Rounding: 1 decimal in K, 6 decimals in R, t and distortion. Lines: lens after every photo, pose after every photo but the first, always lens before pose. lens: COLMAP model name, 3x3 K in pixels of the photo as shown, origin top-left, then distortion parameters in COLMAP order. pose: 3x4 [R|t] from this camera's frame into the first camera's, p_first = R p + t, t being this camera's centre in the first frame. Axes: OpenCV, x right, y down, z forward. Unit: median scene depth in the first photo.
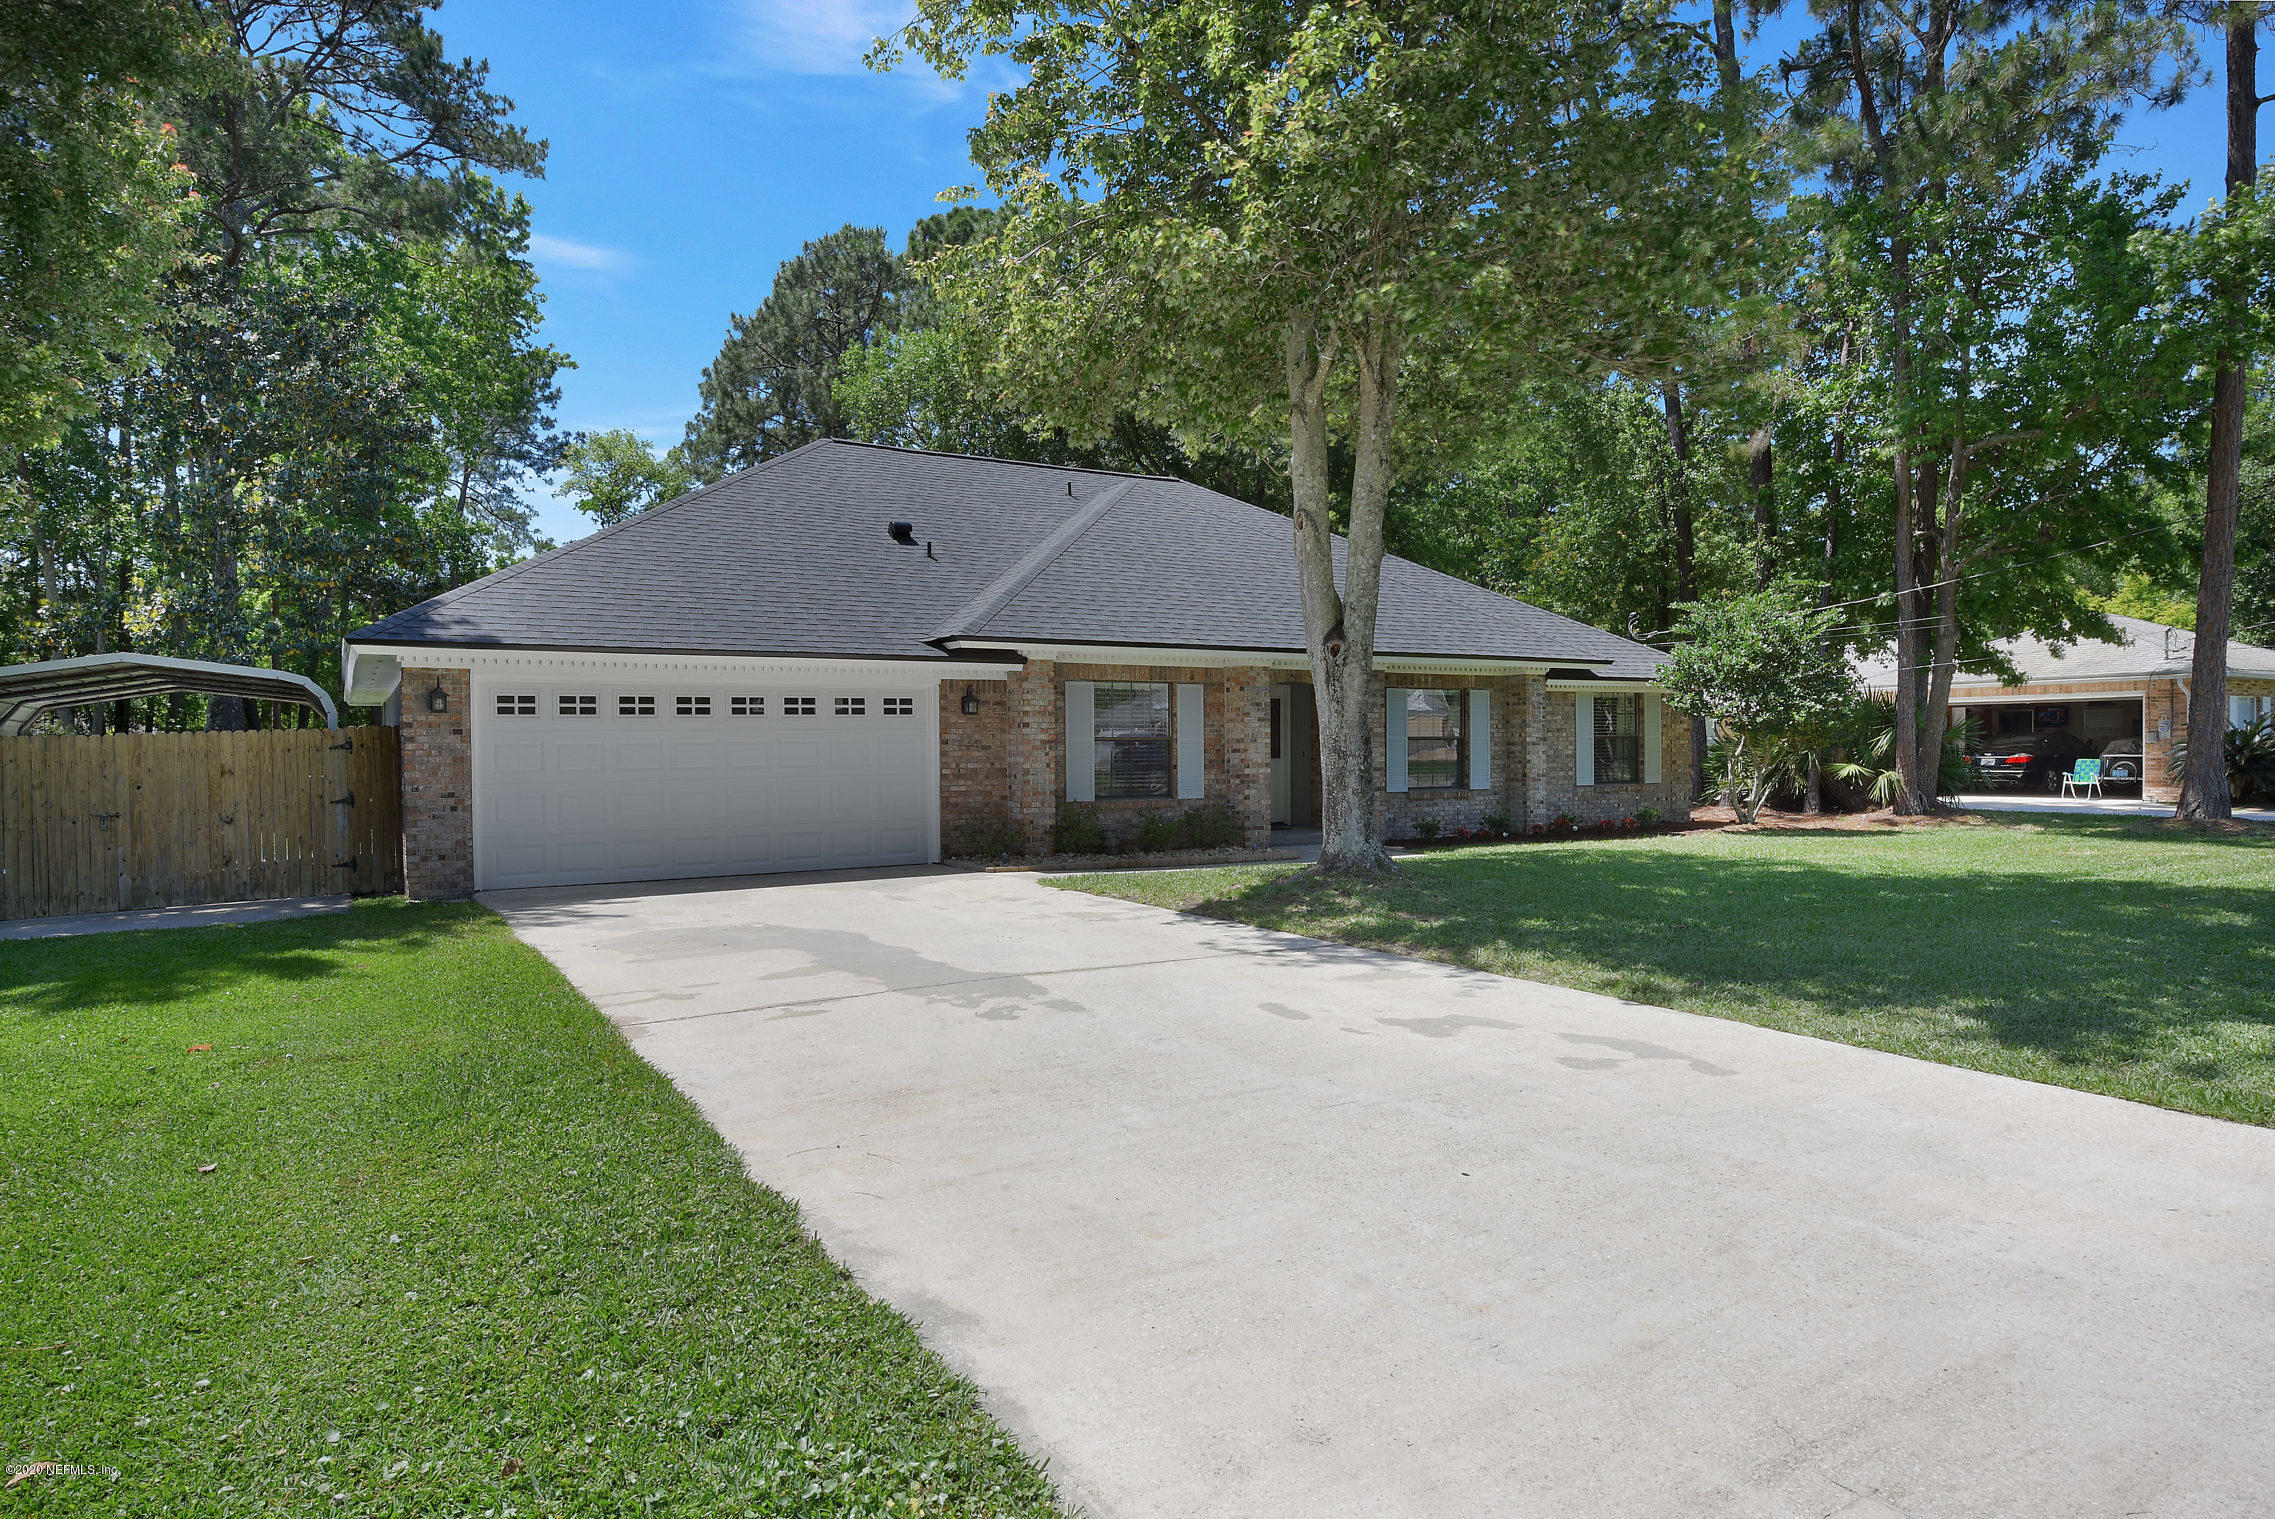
lens RADIAL K [[1348.1, 0, 1137.5], [0, 1348.1, 759.5], [0, 0, 1]] dist [-0.001111, -0.001926]
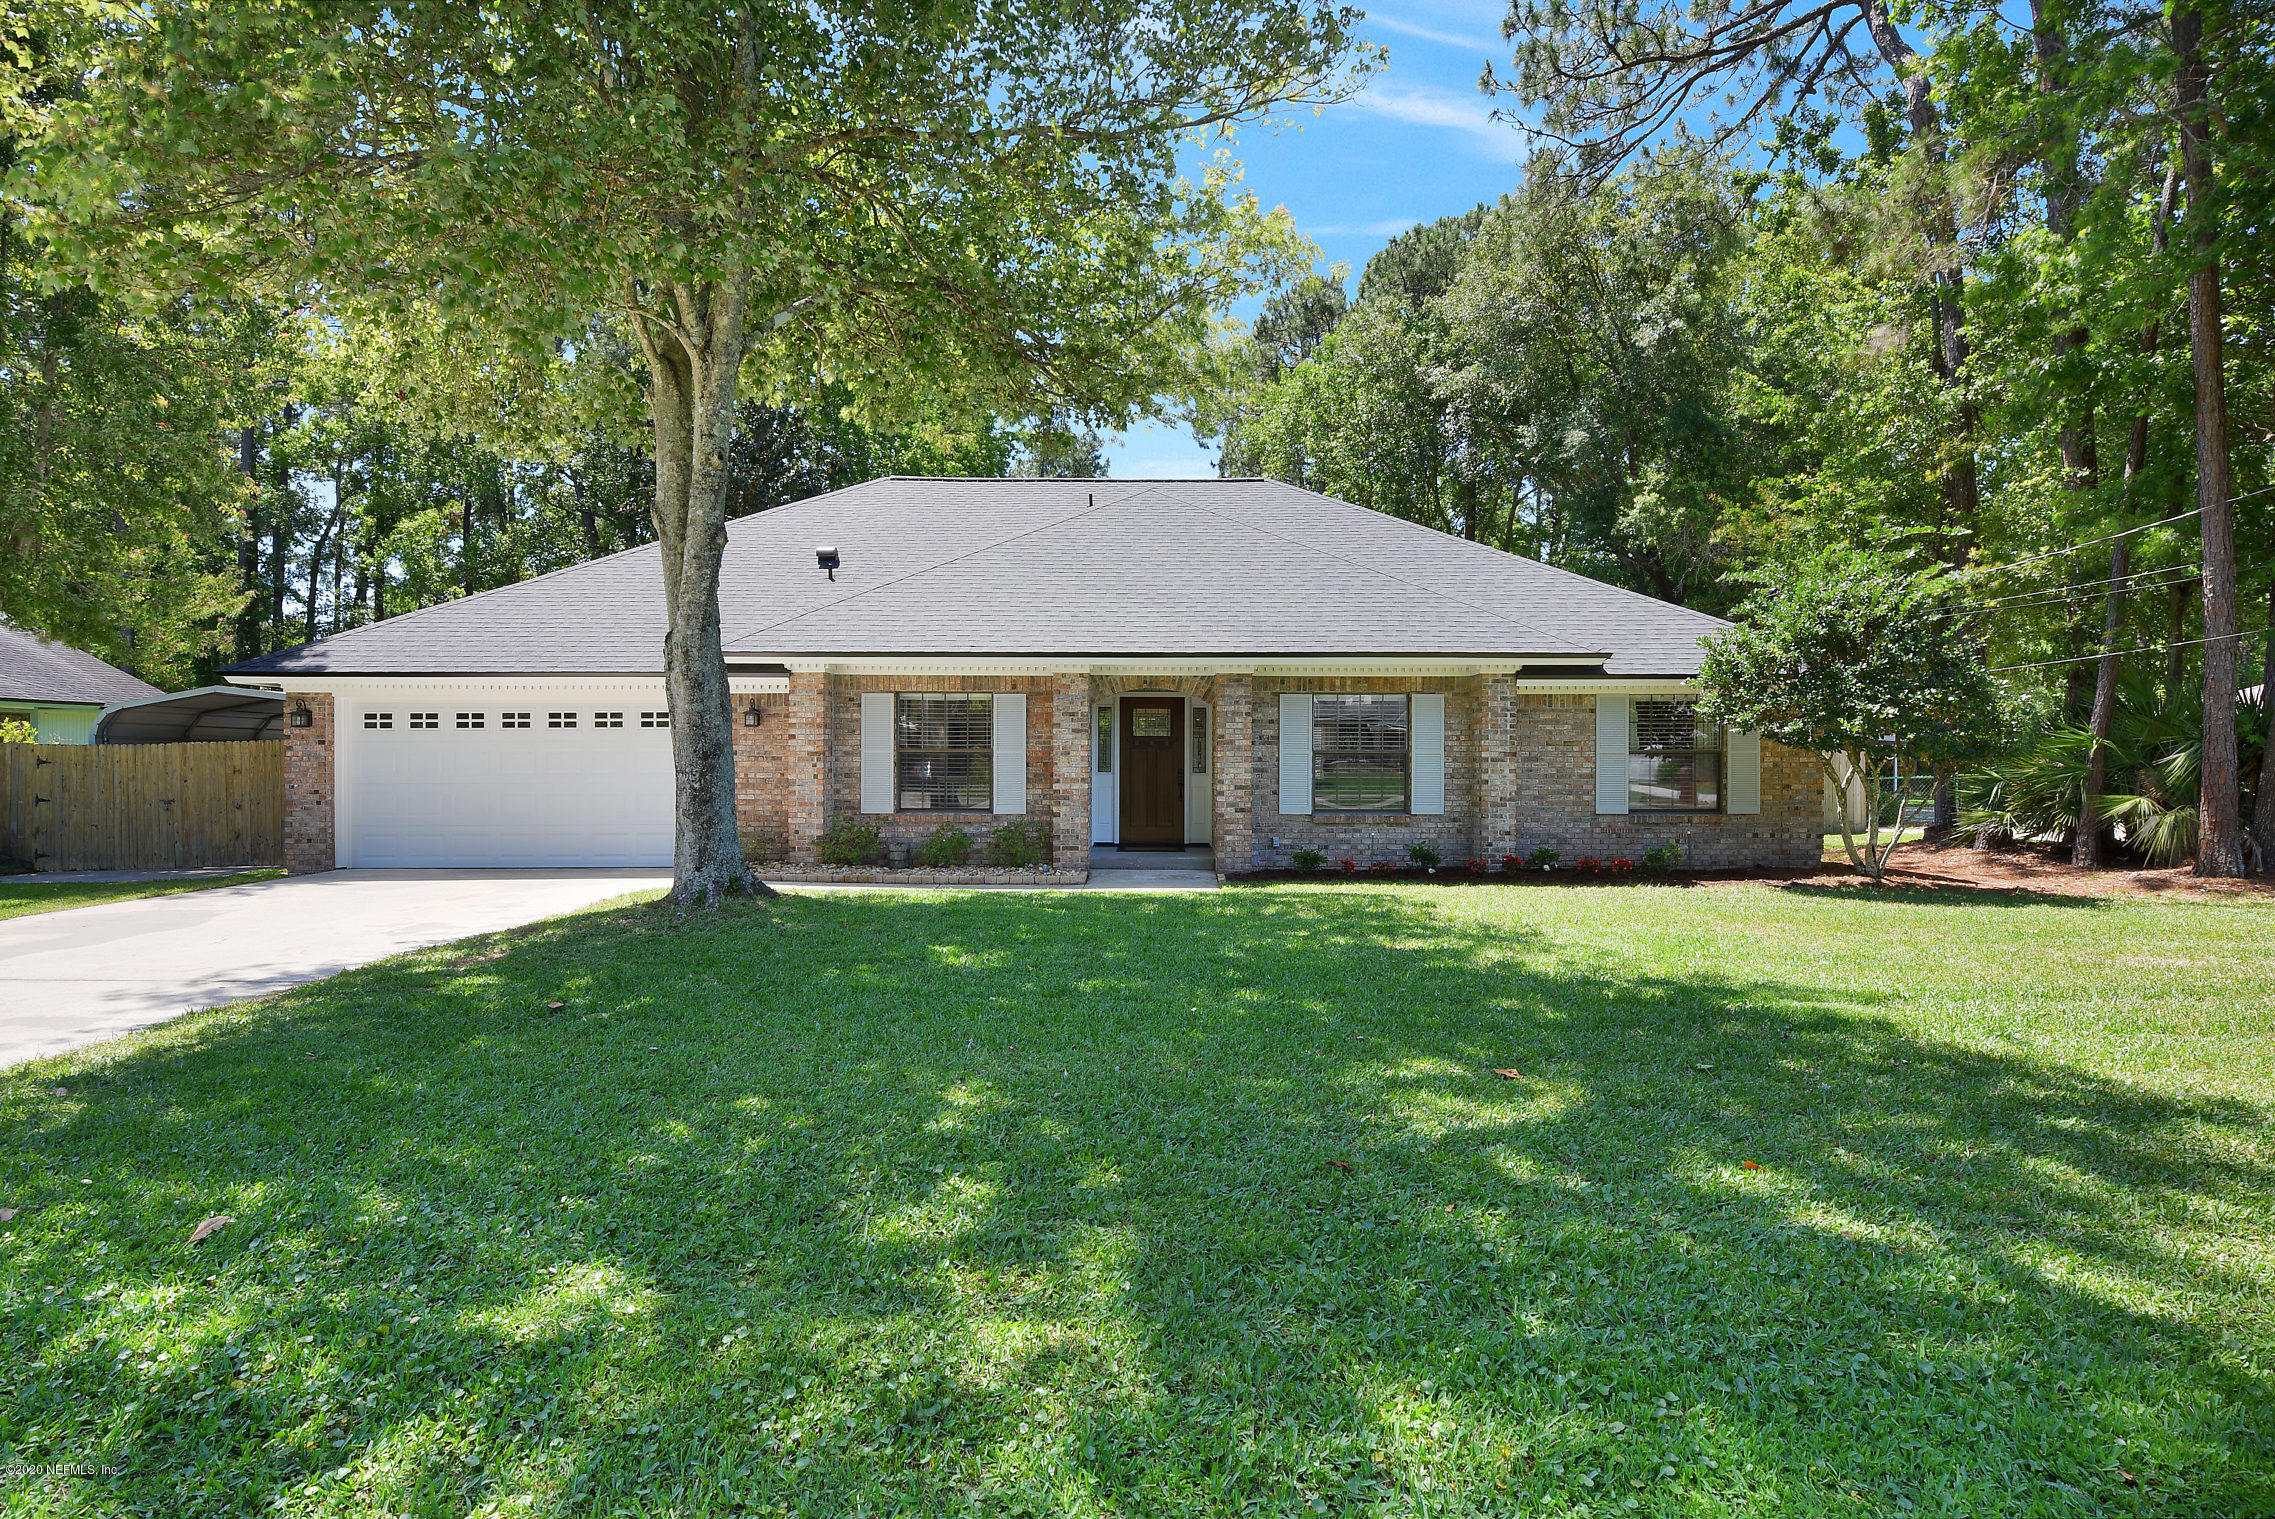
lens RADIAL K [[1200.7, 0, 1137.5], [0, 1200.7, 759.5], [0, 0, 1]] dist [-0.004809, -0.000689]
pose [[0.858263, 0.010309, -0.513107, 0.580764], [-0.012734, 0.999918, -0.001209, -0.010078], [0.513053, 0.007571, 0.858324, 0.335722]]
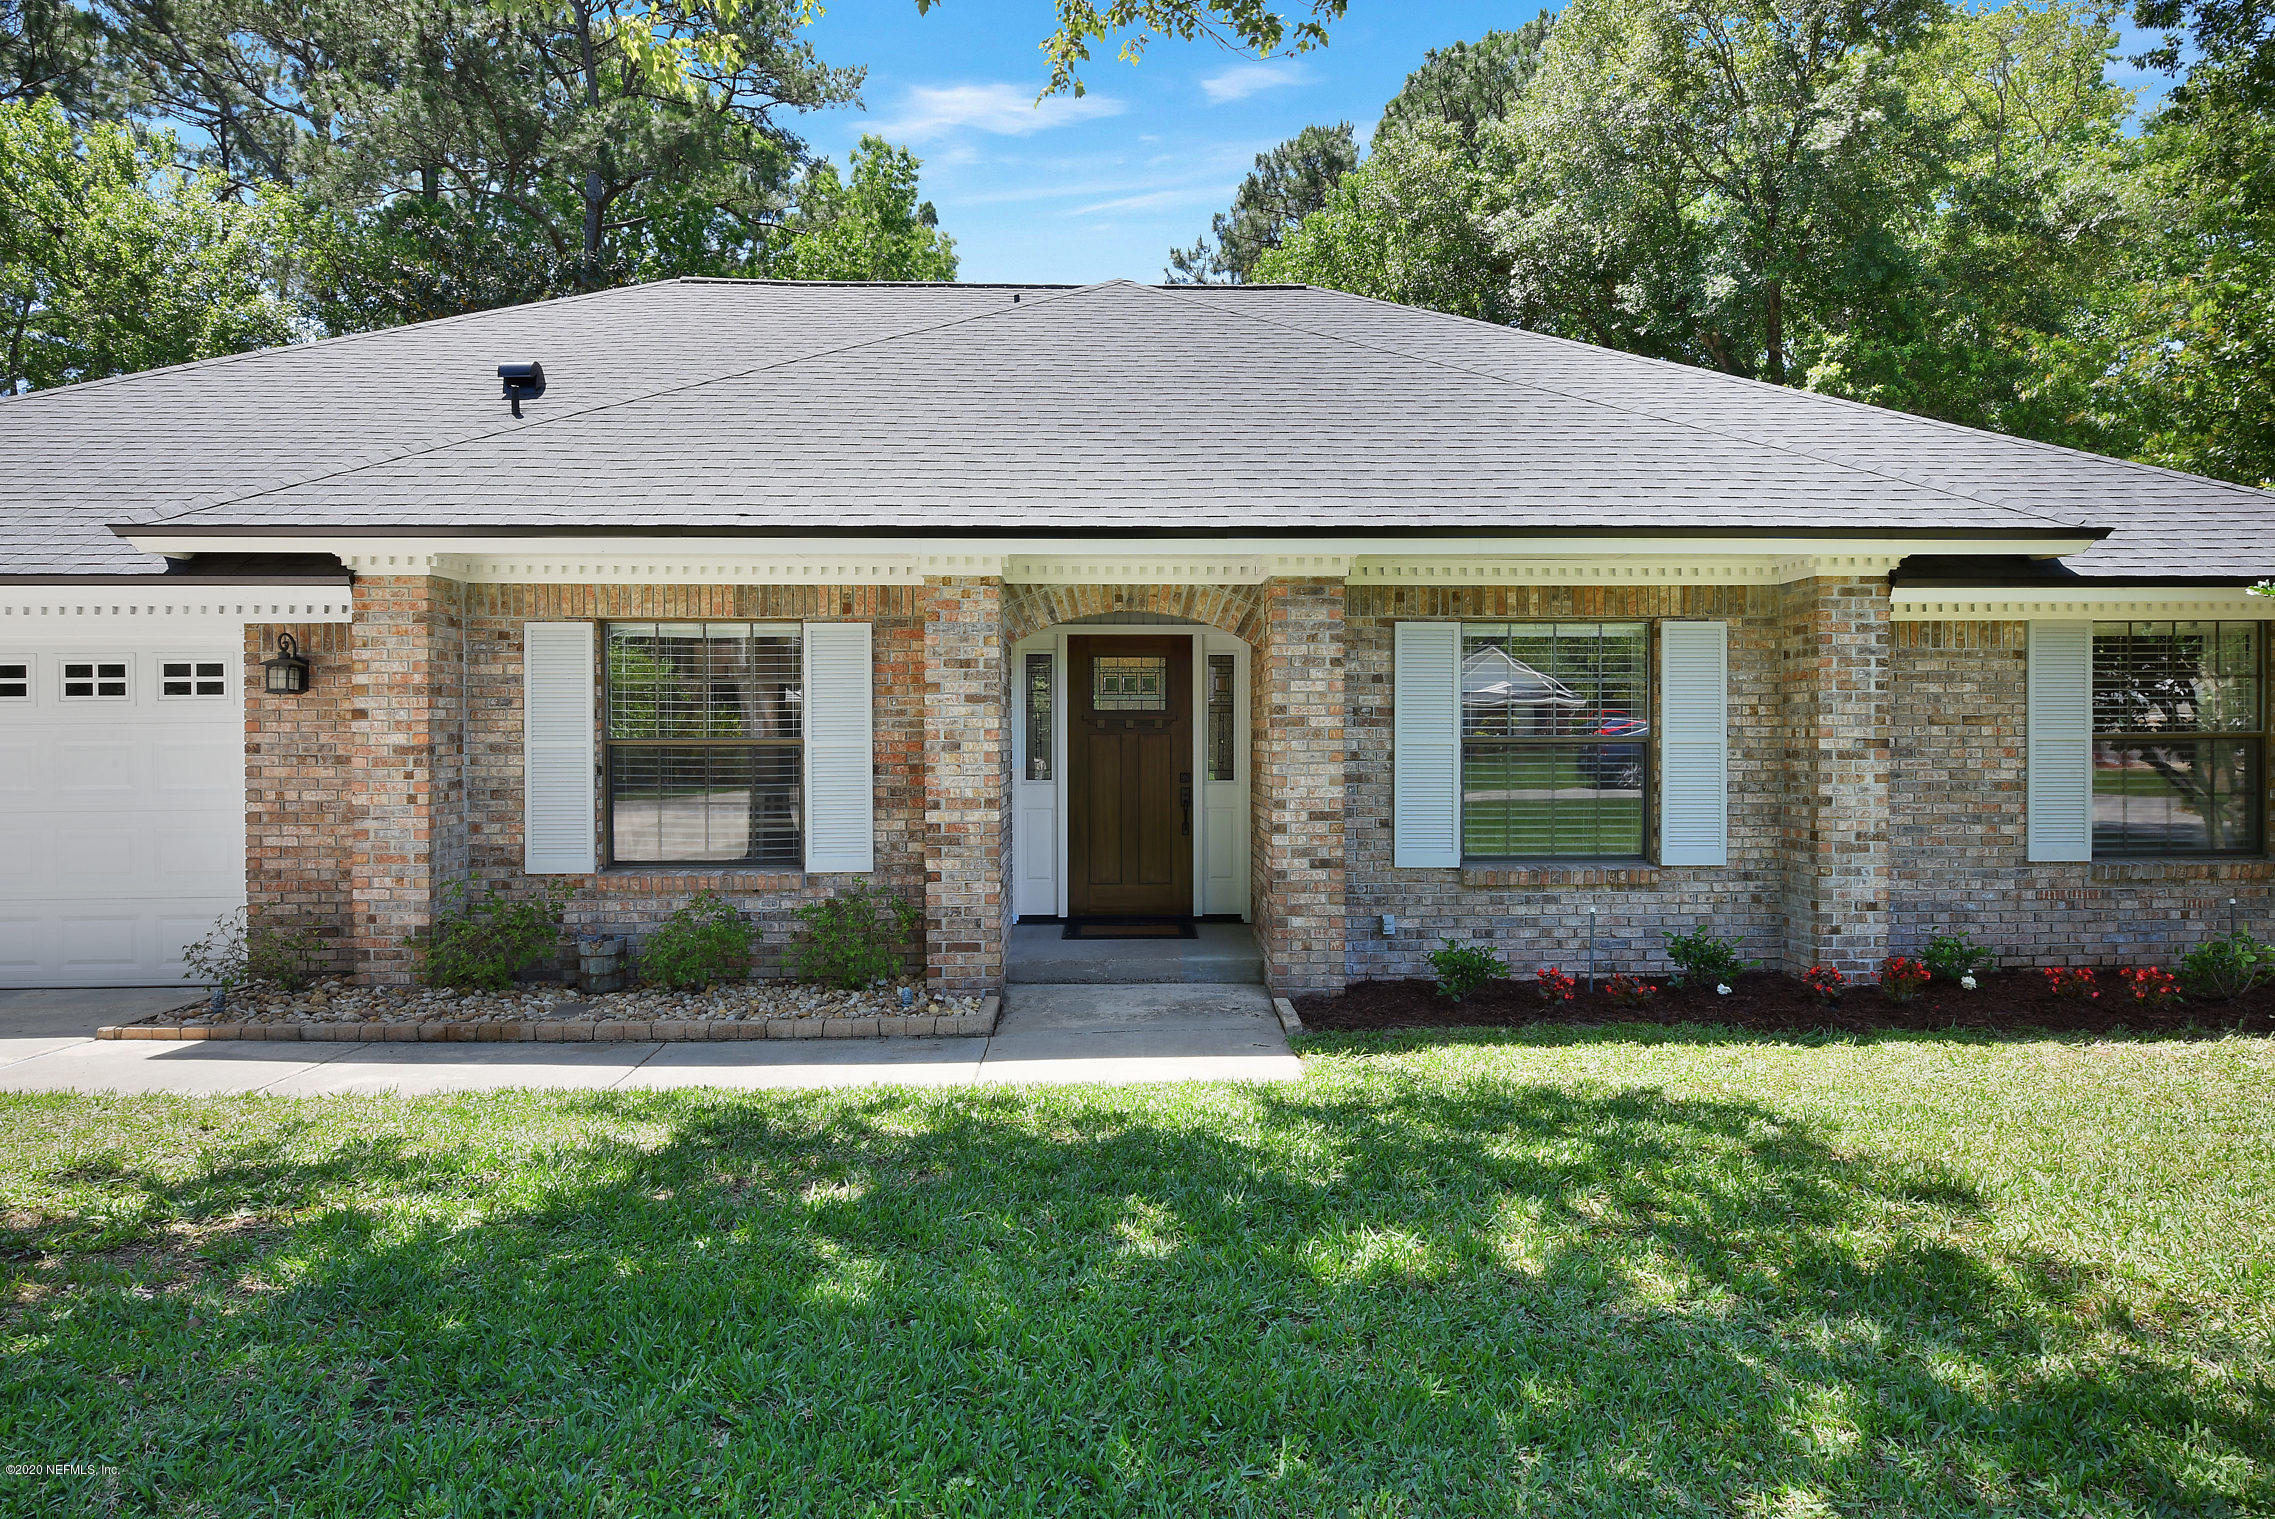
lens RADIAL K [[1348.1, 0, 1137.5], [0, 1348.1, 759.5], [0, 0, 1]] dist [-0.001111, -0.001926]
pose [[0.875236, 0.011403, -0.483561, 0.368243], [-0.007309, 0.999920, 0.010350, -0.015648], [0.483641, -0.005525, 0.875249, 0.682701]]
